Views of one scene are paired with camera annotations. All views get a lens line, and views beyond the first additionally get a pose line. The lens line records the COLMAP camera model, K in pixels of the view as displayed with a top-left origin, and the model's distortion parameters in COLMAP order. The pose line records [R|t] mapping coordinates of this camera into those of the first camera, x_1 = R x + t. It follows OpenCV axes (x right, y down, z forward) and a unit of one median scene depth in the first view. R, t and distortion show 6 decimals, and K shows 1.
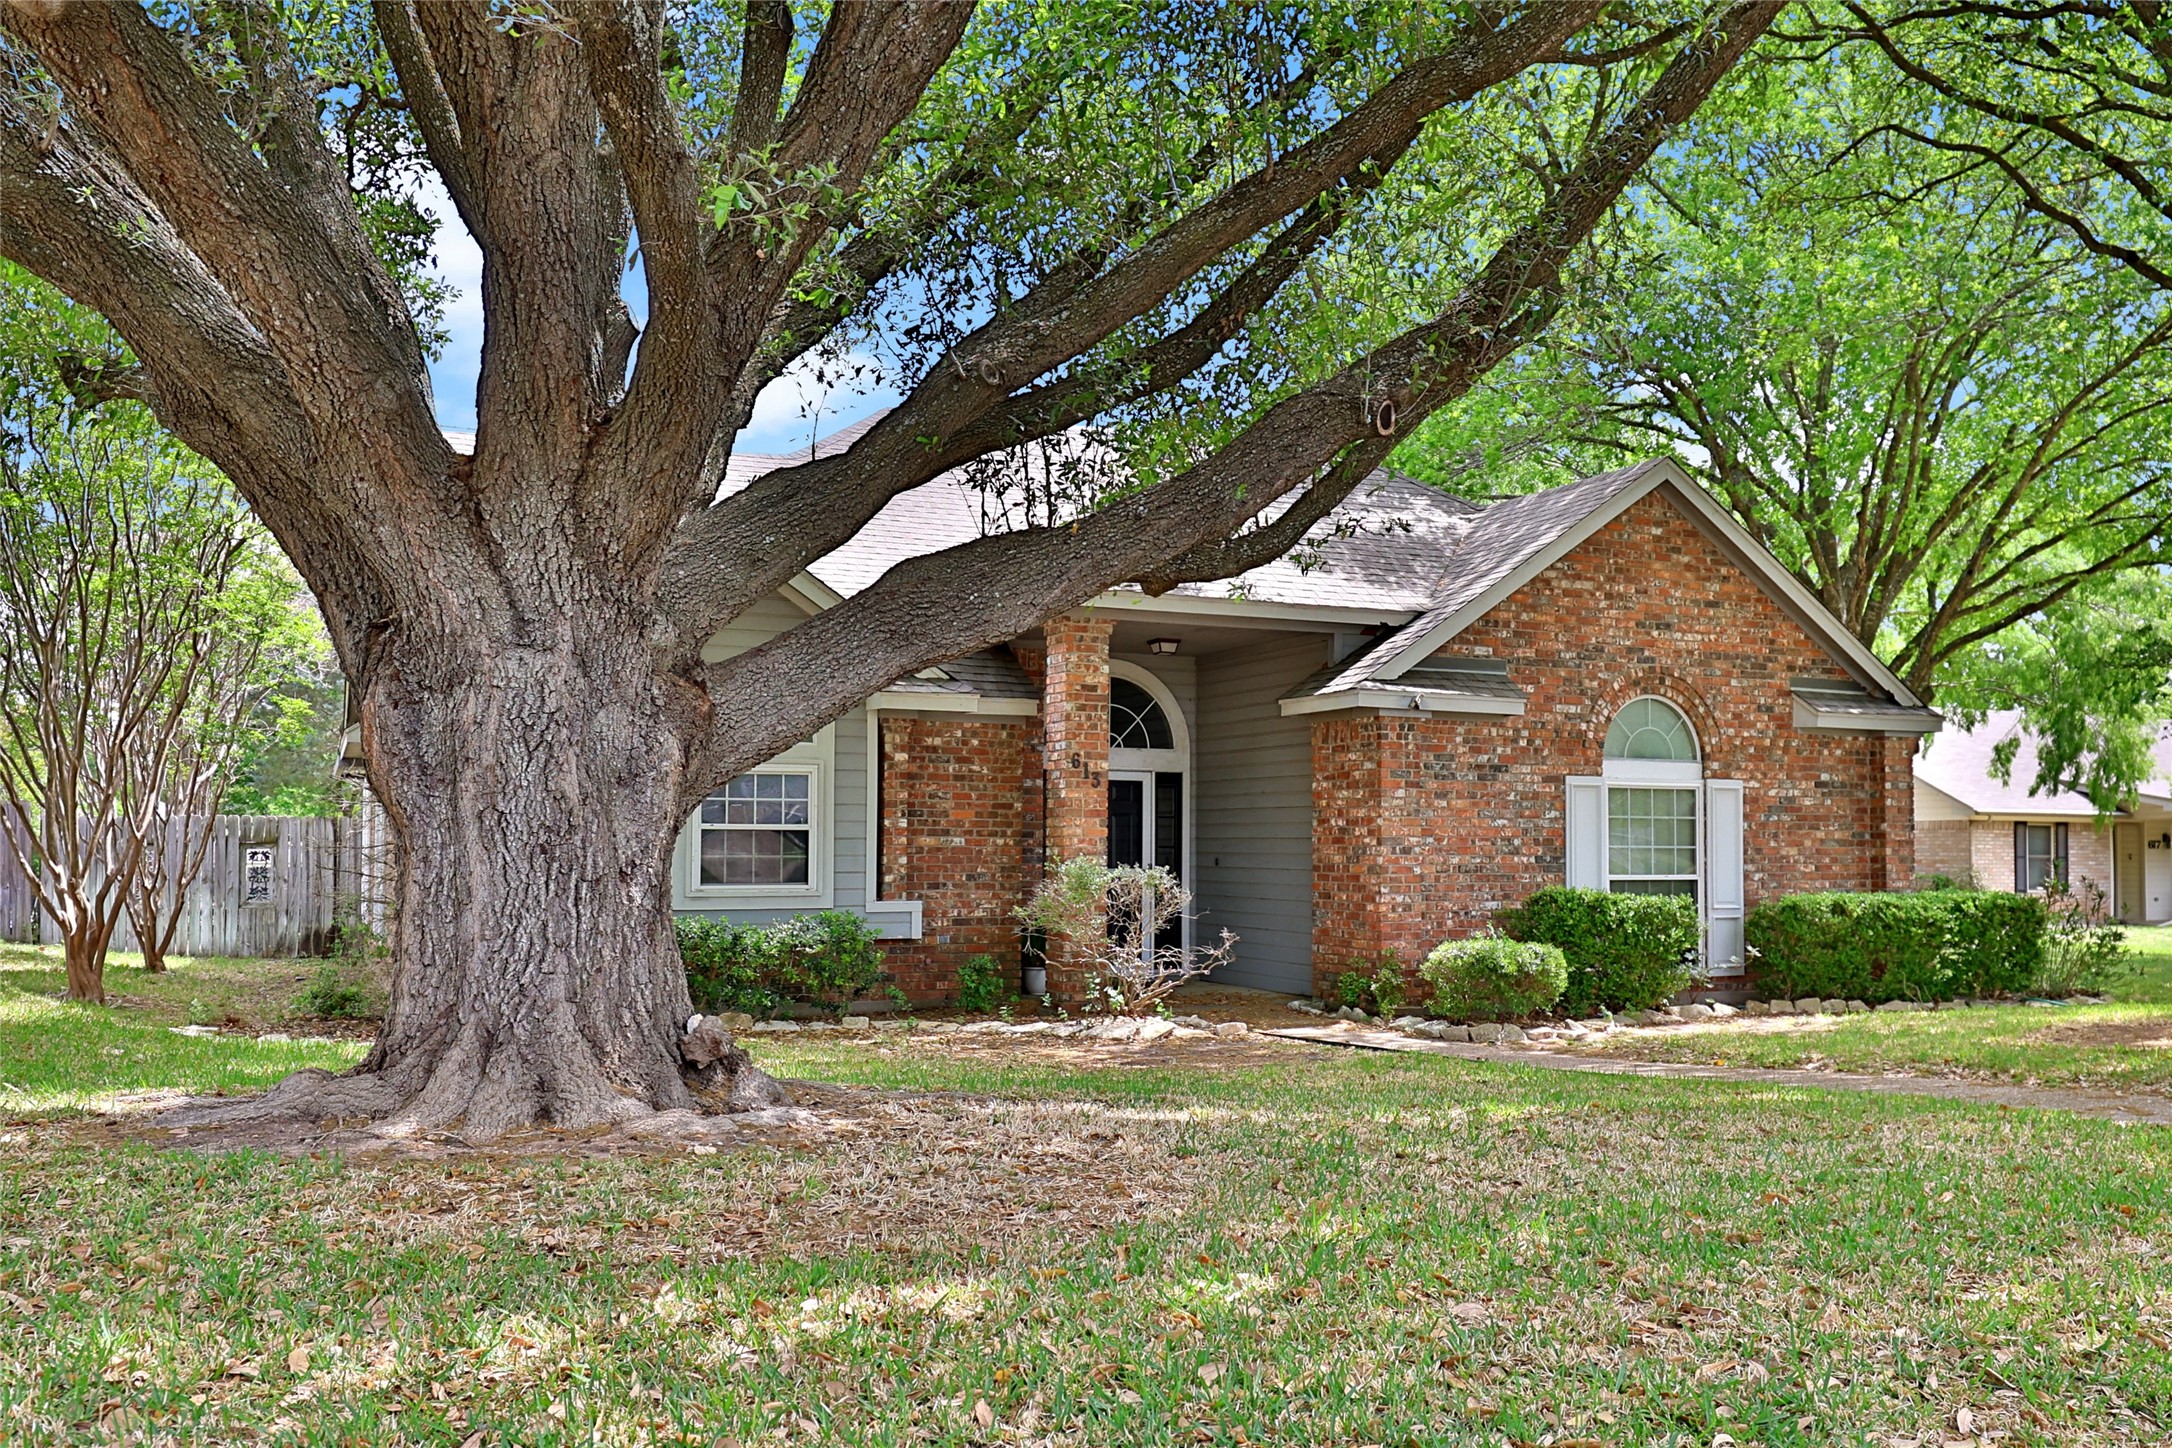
lens RADIAL K [[1809.6, 0, 1086.0], [0, 1809.6, 724.0], [0, 0, 1]] dist [-0.044391, -0.003598]
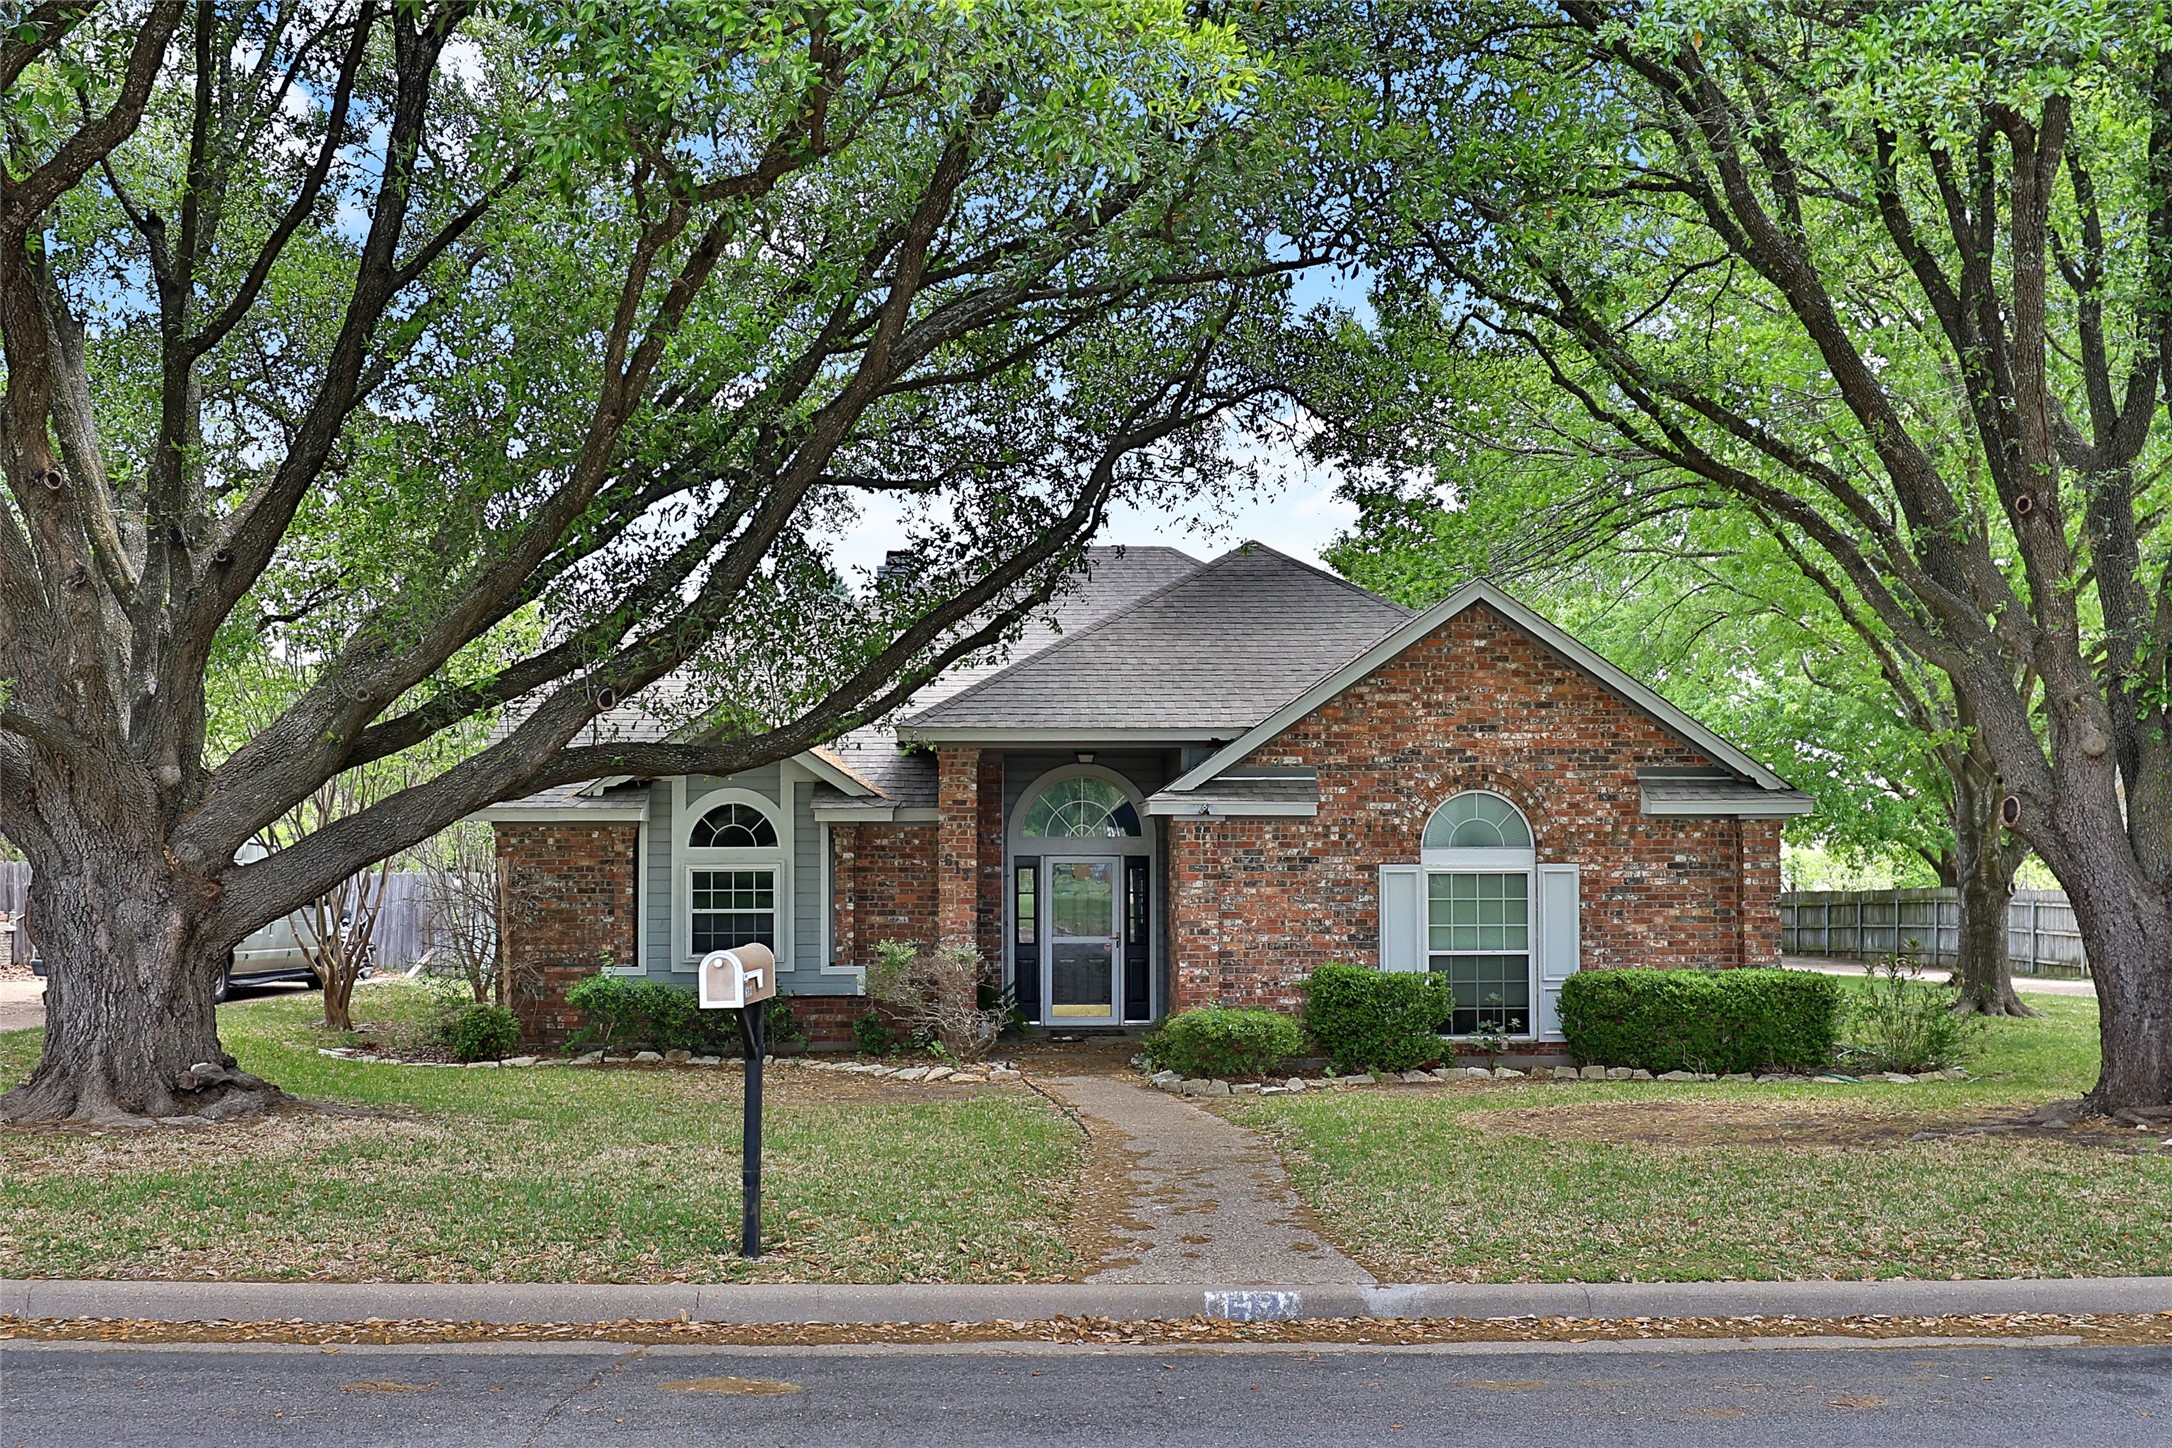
lens RADIAL K [[1809.6, 0, 1086.0], [0, 1809.6, 724.0], [0, 0, 1]] dist [-0.044391, -0.003598]
pose [[0.926245, -0.034879, -0.375304, 0.527395], [0.032824, 0.999391, -0.011868, -0.053397], [0.375490, -0.001326, 0.926826, -0.139667]]
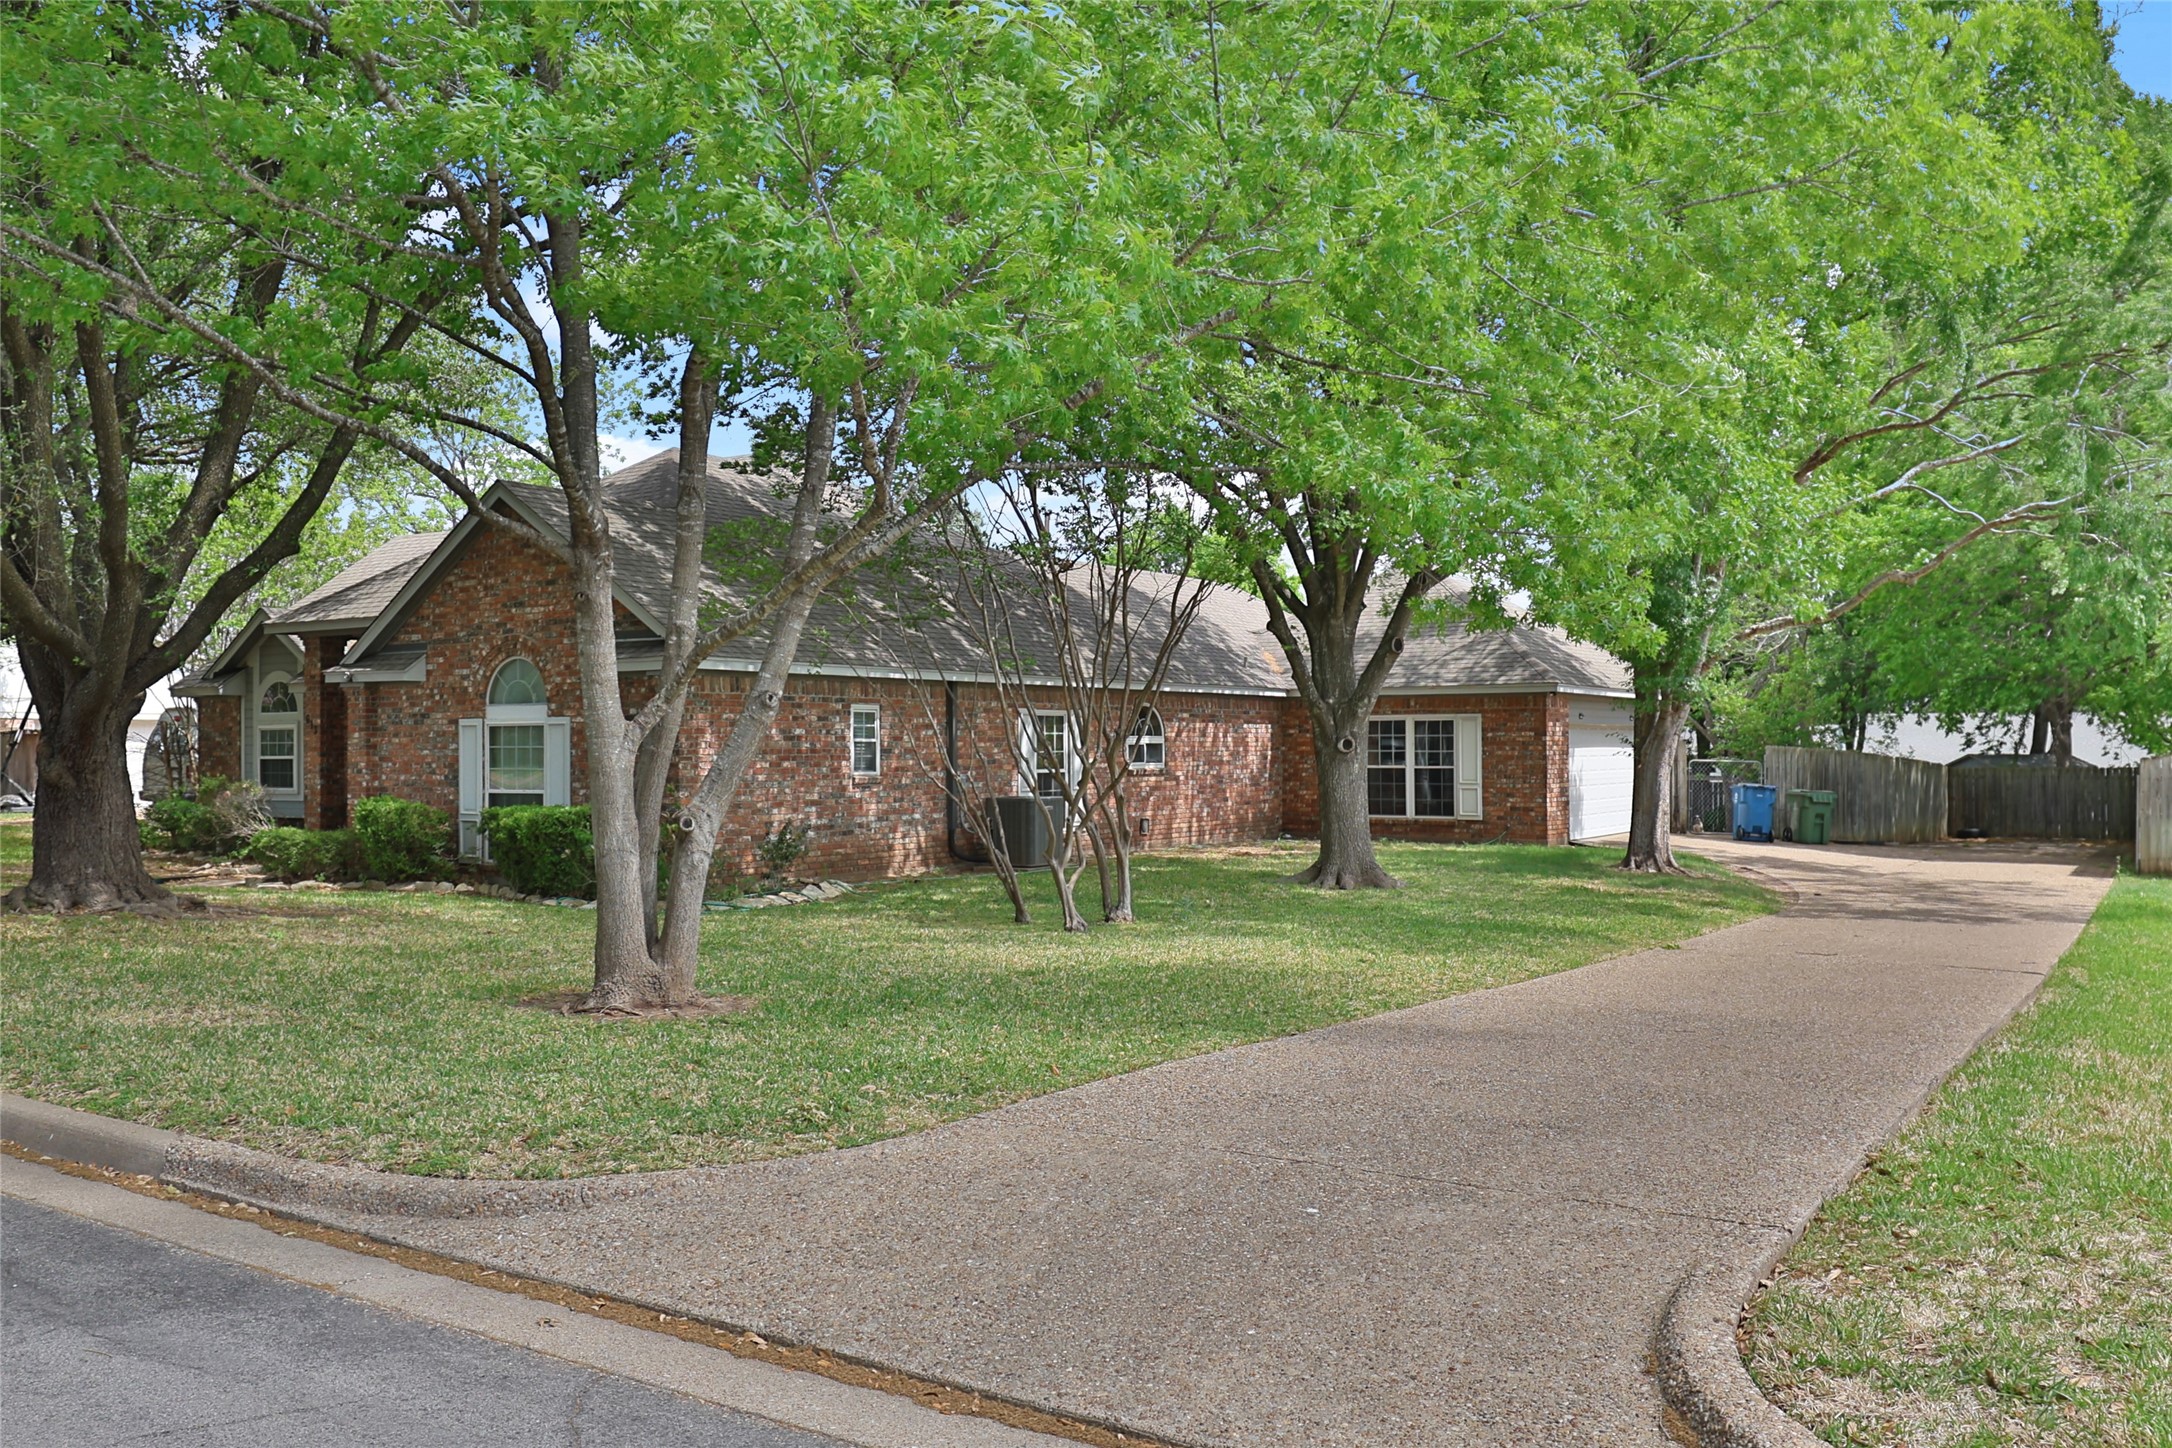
lens RADIAL K [[1809.6, 0, 1086.0], [0, 1809.6, 724.0], [0, 0, 1]] dist [-0.044391, -0.003598]
pose [[0.541666, -0.017143, -0.840419, 1.727724], [0.066238, 0.997554, 0.022344, 0.033540], [0.837980, -0.067771, 0.541476, 0.642260]]
